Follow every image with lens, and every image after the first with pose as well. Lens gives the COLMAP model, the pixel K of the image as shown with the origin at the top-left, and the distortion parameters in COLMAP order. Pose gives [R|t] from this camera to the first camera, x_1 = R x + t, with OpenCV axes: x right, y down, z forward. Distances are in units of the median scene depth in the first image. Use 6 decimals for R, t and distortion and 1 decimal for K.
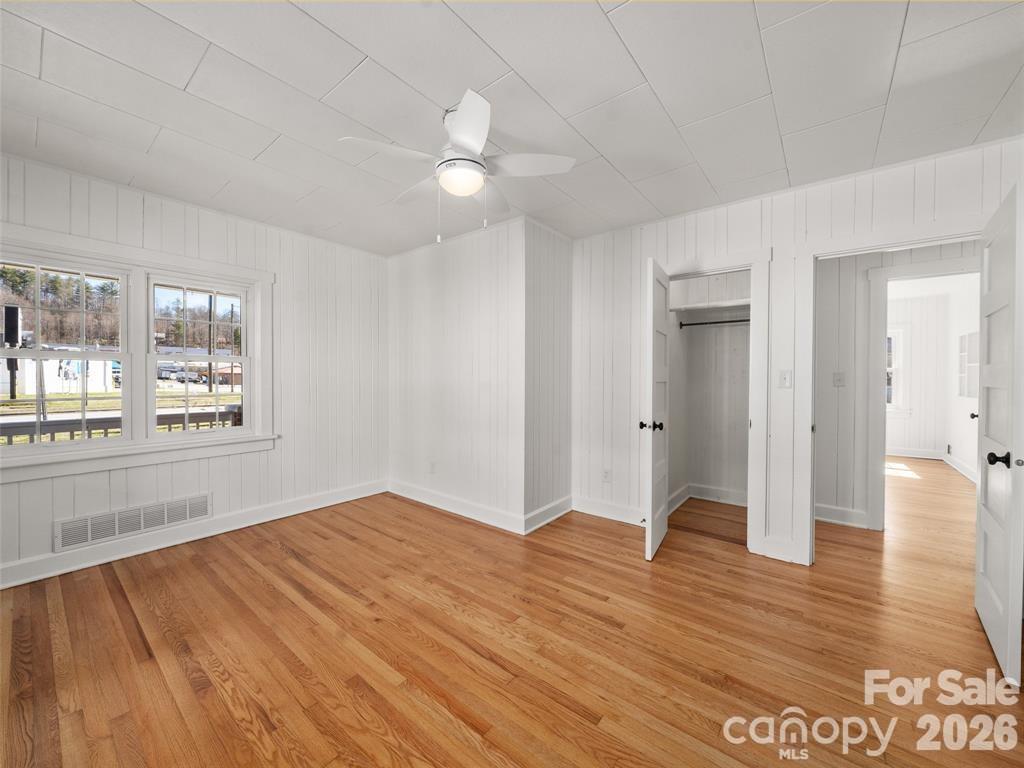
lens RADIAL K [[391.7, 0, 512.0], [0, 391.7, 382.3], [0, 0, 1]] dist [-0.001588, -0.000031]
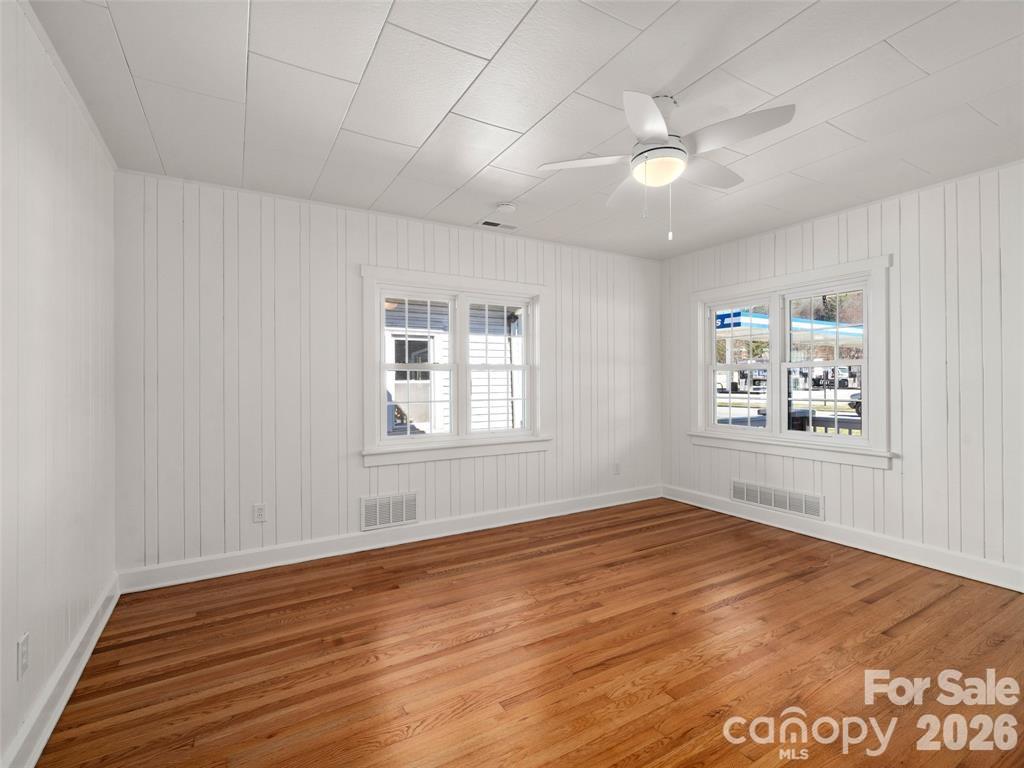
lens RADIAL K [[472.1, 0, 511.5], [0, 472.1, 382.3], [0, 0, 1]] dist [0.001134, 0.000393]
pose [[-0.357789, -0.001970, -0.933800, 0.712034], [-0.005418, 0.999985, -0.000034, -0.008723], [0.933787, 0.005047, -0.357794, 0.742835]]
